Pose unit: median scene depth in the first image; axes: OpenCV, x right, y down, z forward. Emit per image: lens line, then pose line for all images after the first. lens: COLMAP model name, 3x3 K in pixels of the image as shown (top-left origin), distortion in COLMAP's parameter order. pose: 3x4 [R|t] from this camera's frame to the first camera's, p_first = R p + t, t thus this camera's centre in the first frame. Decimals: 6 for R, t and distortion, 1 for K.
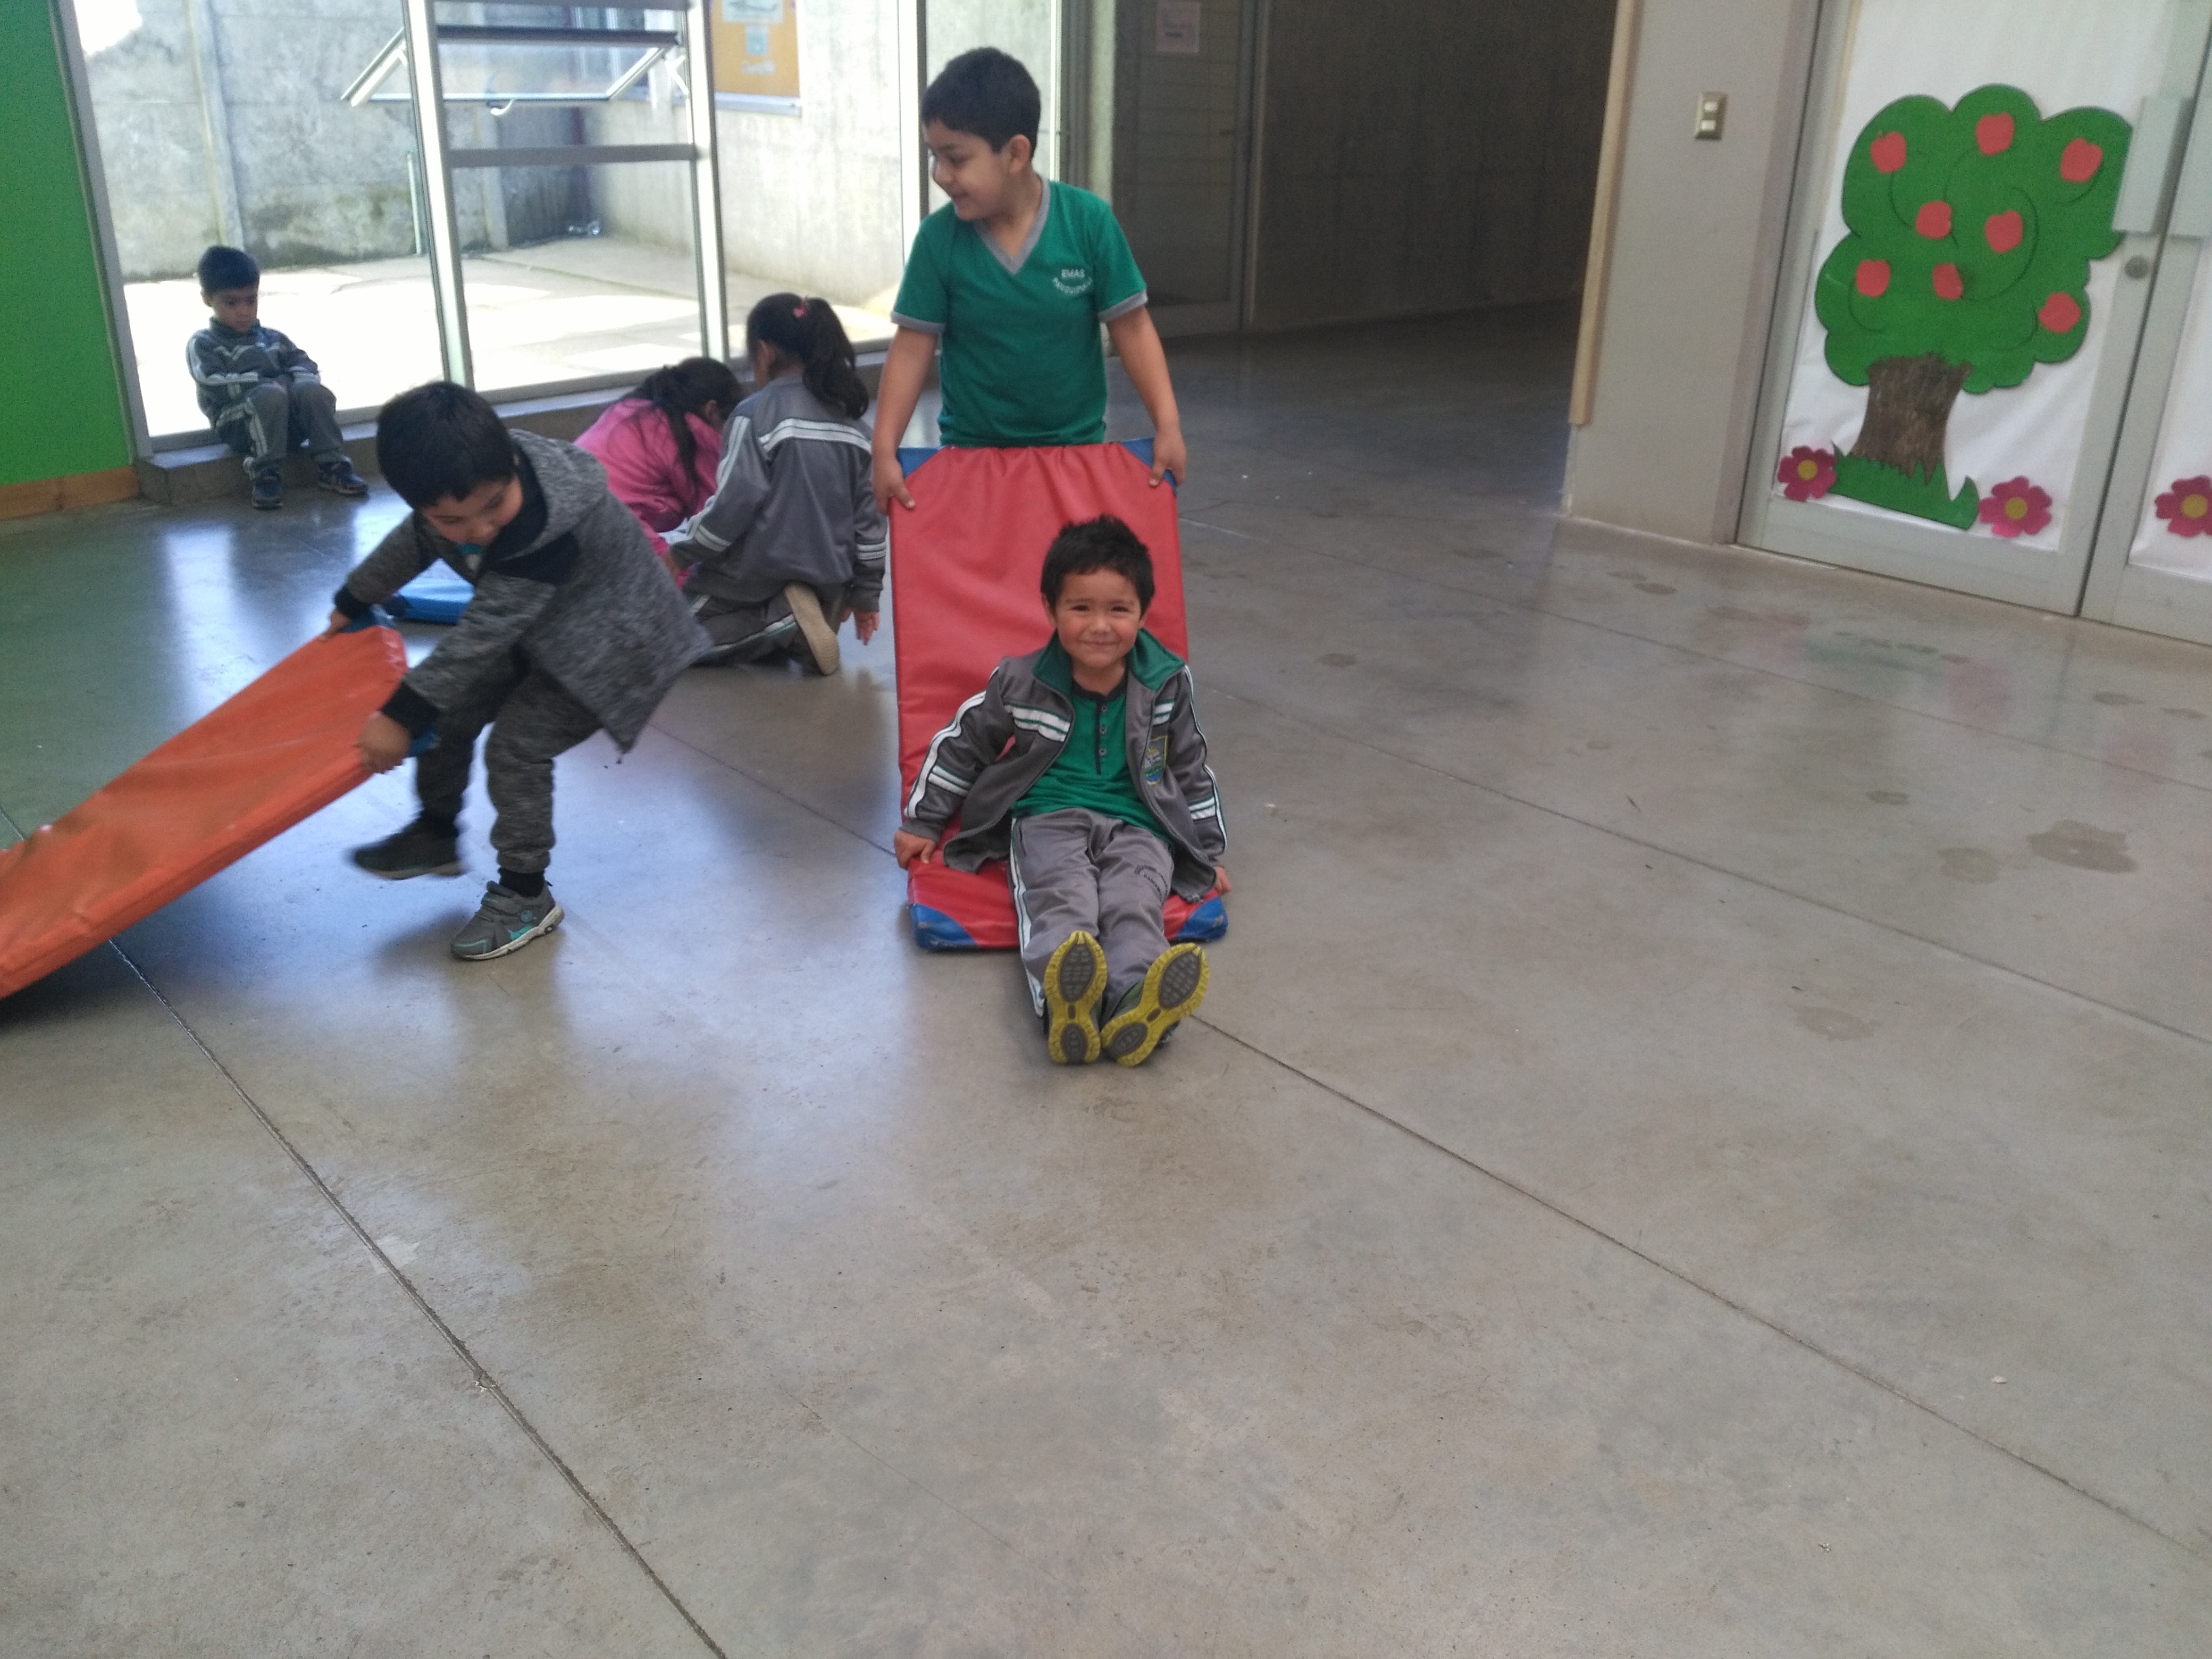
lens RADIAL K [[1827.0, 0, 1097.2], [0, 1827.0, 827.7], [0, 0, 1]] dist [0.076099, -0.144213]
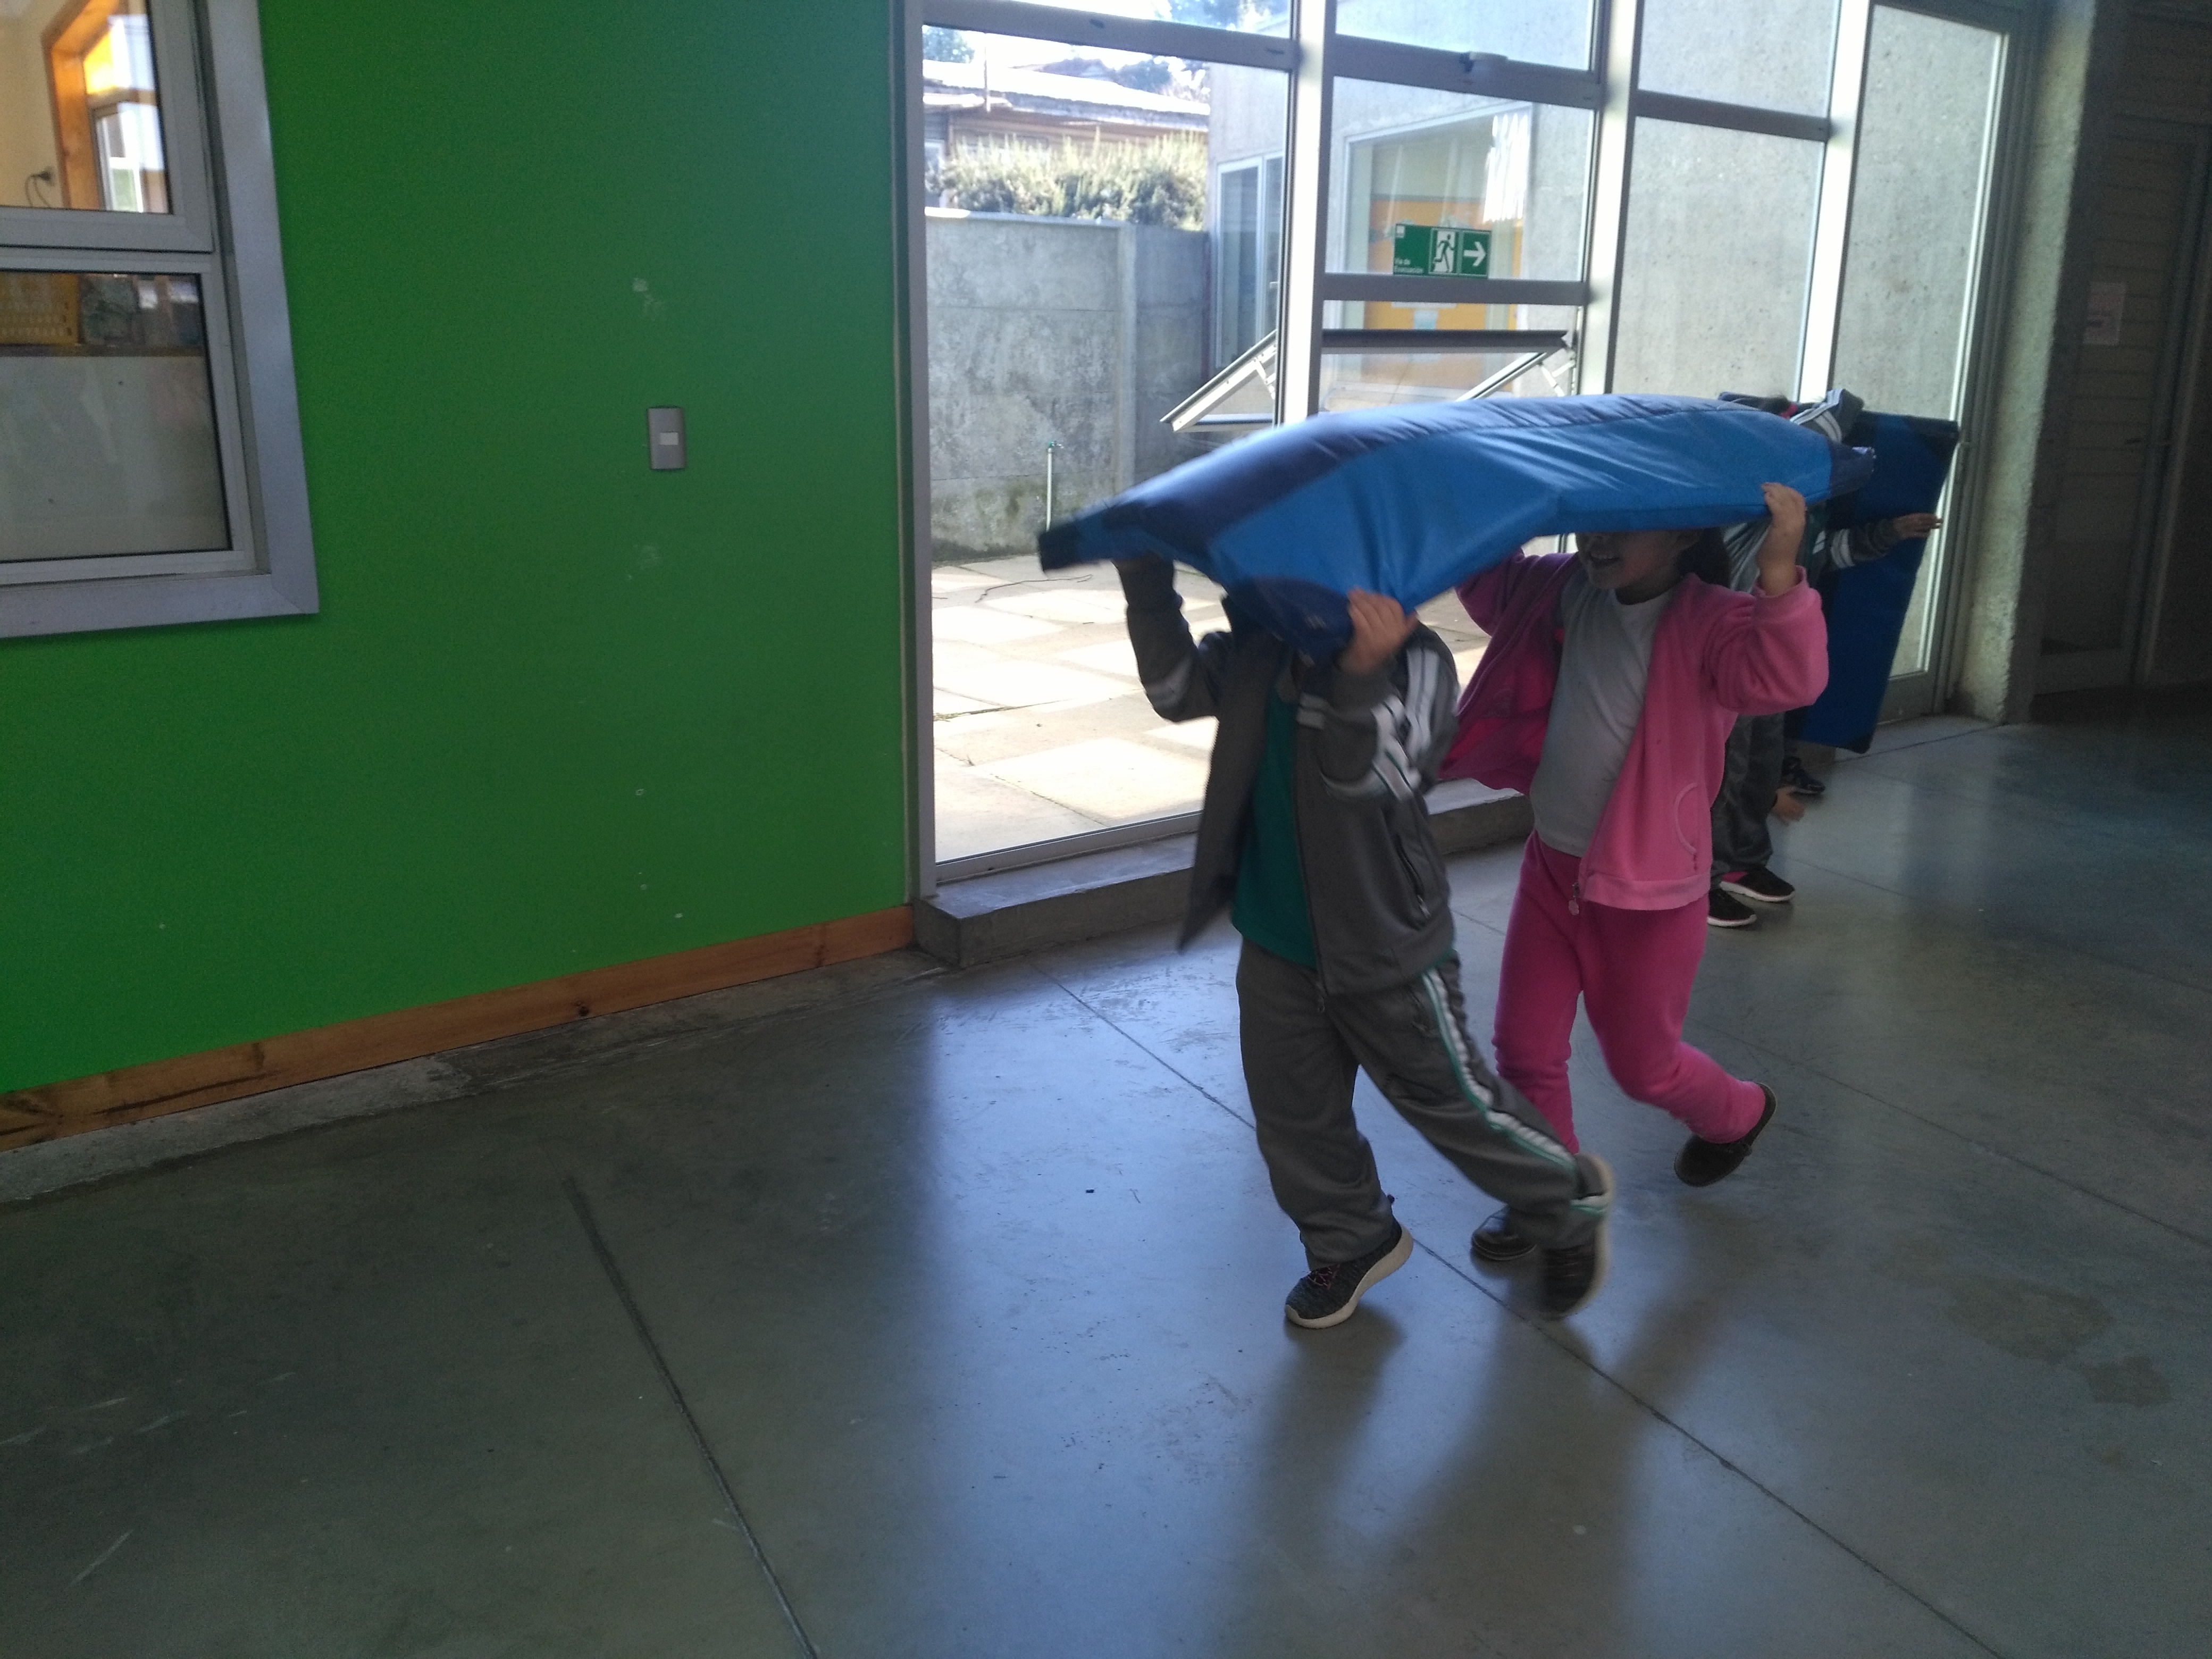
lens RADIAL K [[1827.0, 0, 1115.9], [0, 1827.0, 838.1], [0, 0, 1]] dist [0.076099, -0.144213]
pose [[0.972956, 0.056511, -0.223972, -0.335259], [-0.084169, 0.989685, -0.115929, -0.174566], [0.215110, 0.131646, 0.967676, 0.362935]]
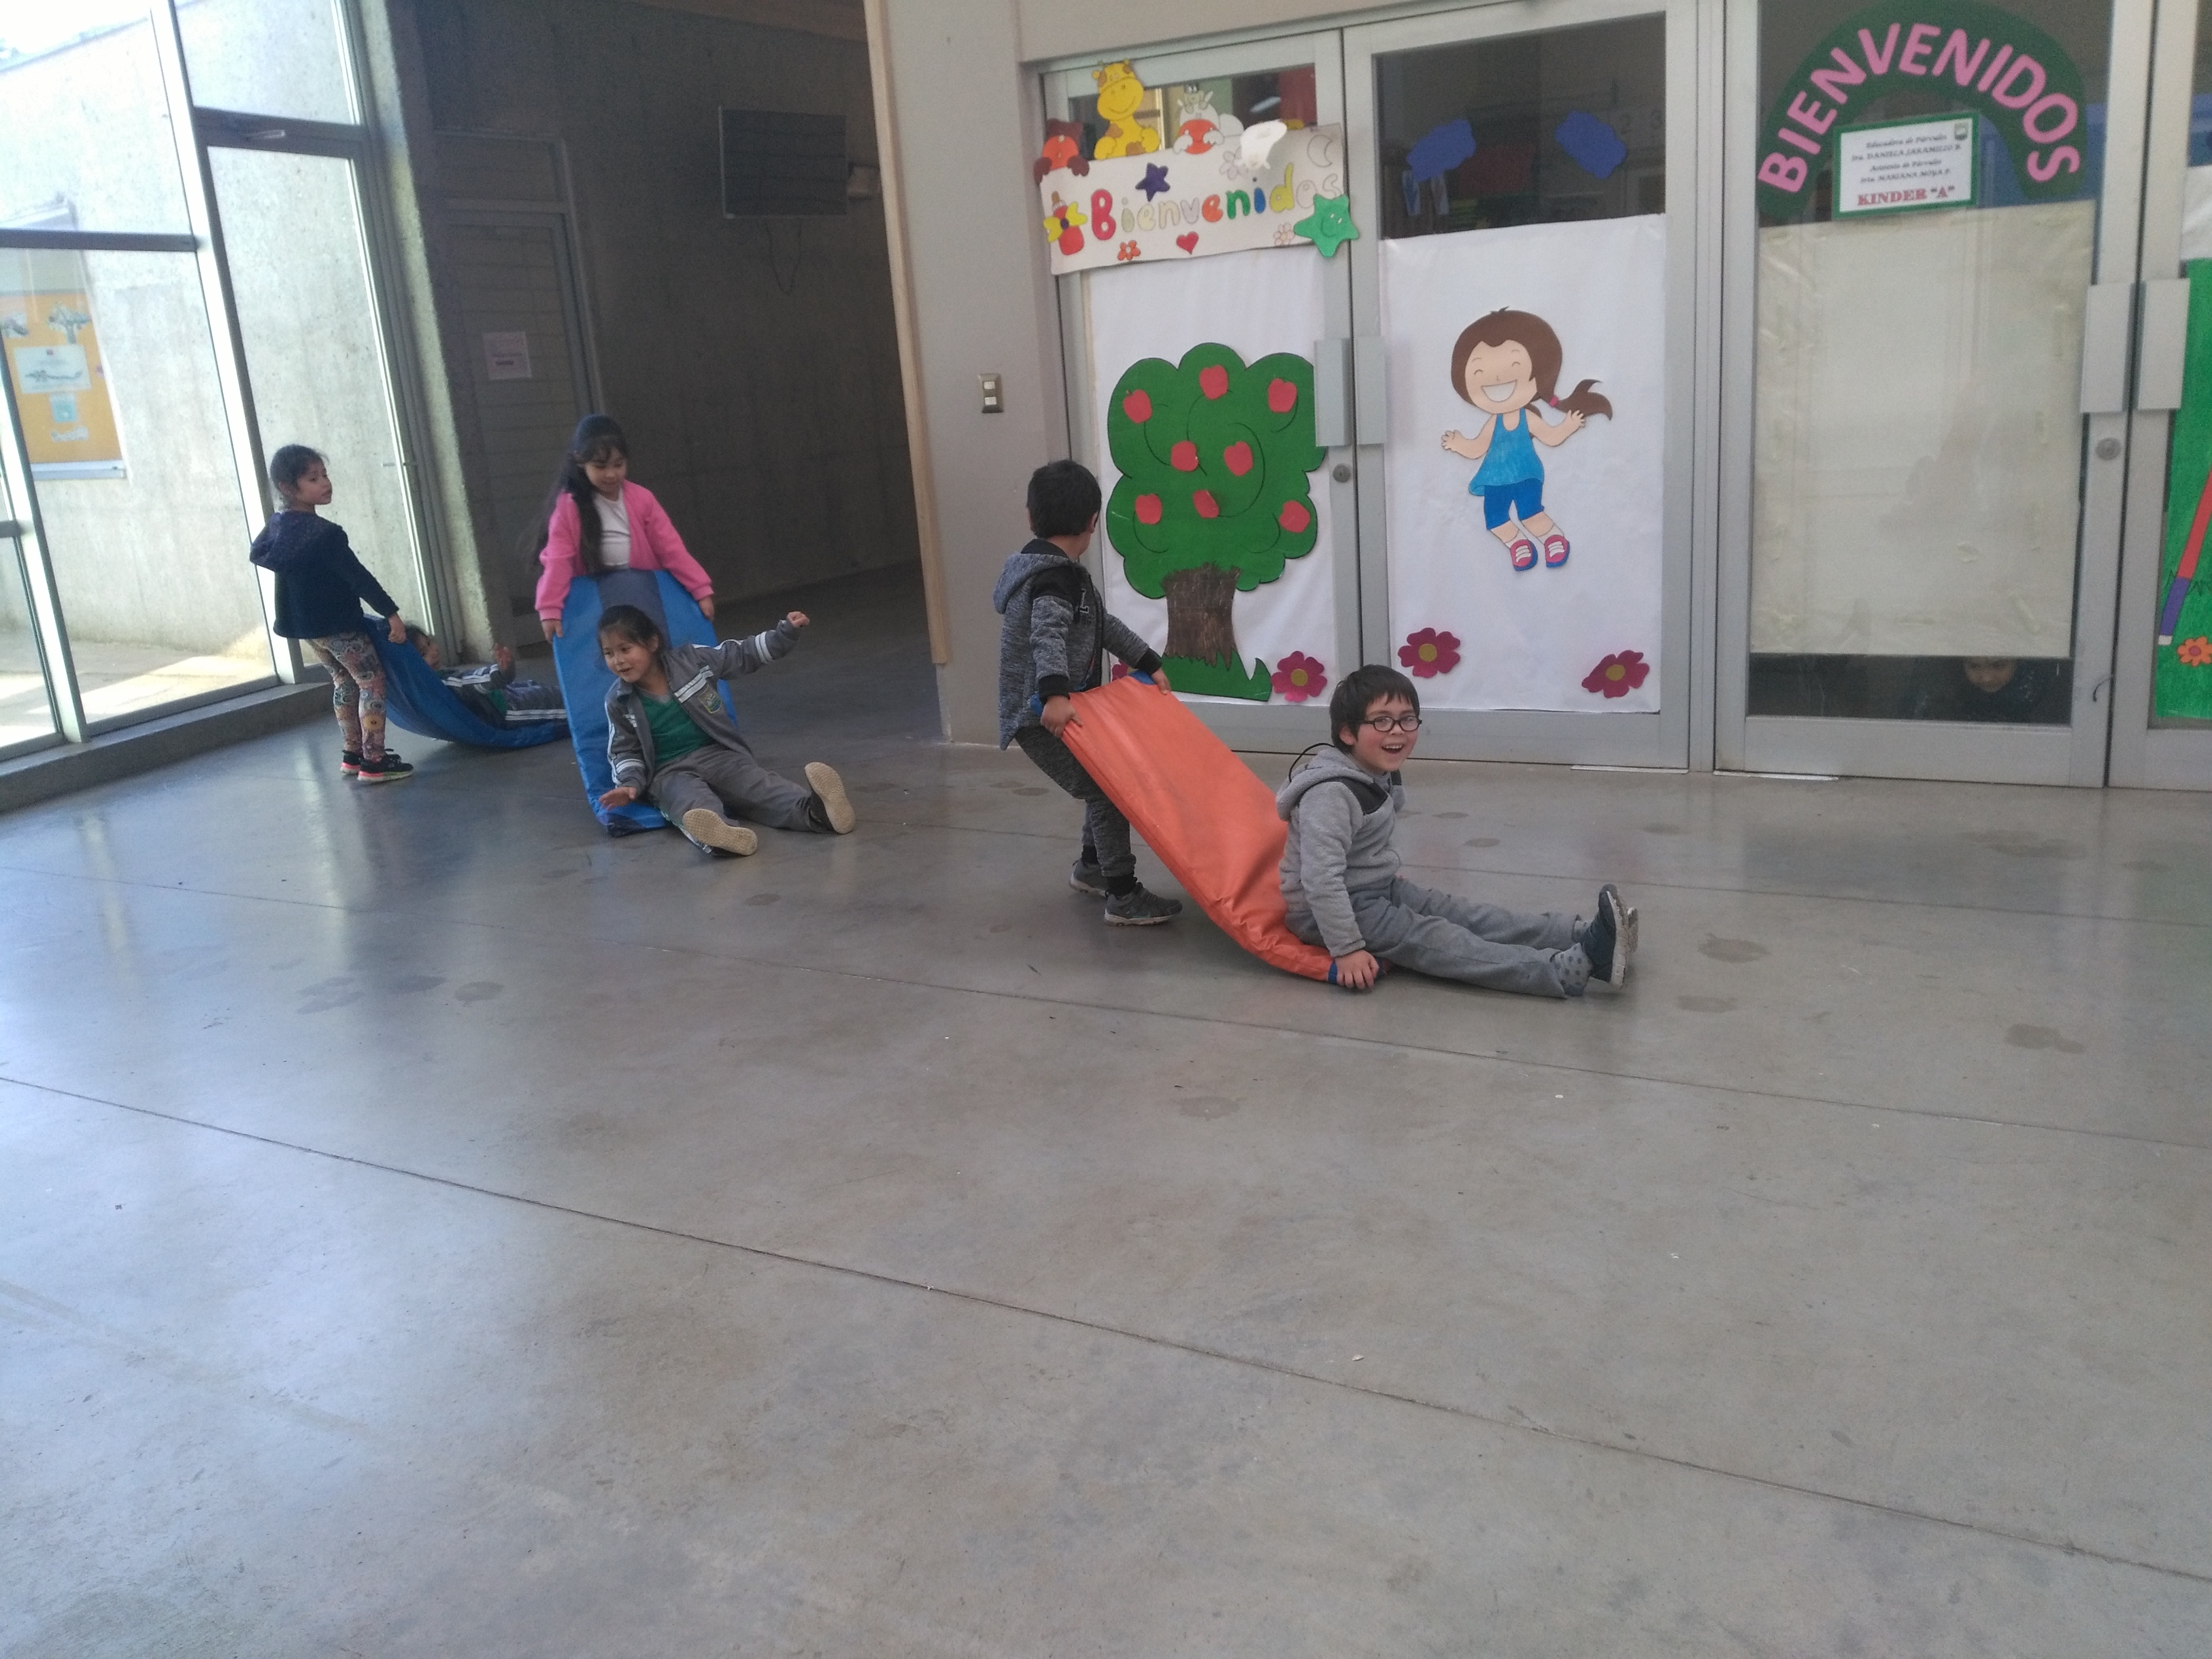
lens RADIAL K [[1827.0, 0, 1101.7], [0, 1827.0, 825.5], [0, 0, 1]] dist [0.076099, -0.144213]
pose [[0.939208, -0.172244, 0.297021, 0.006883], [0.212892, 0.970843, -0.110189, 0.026176], [-0.269381, 0.166724, 0.948492, -0.083773]]
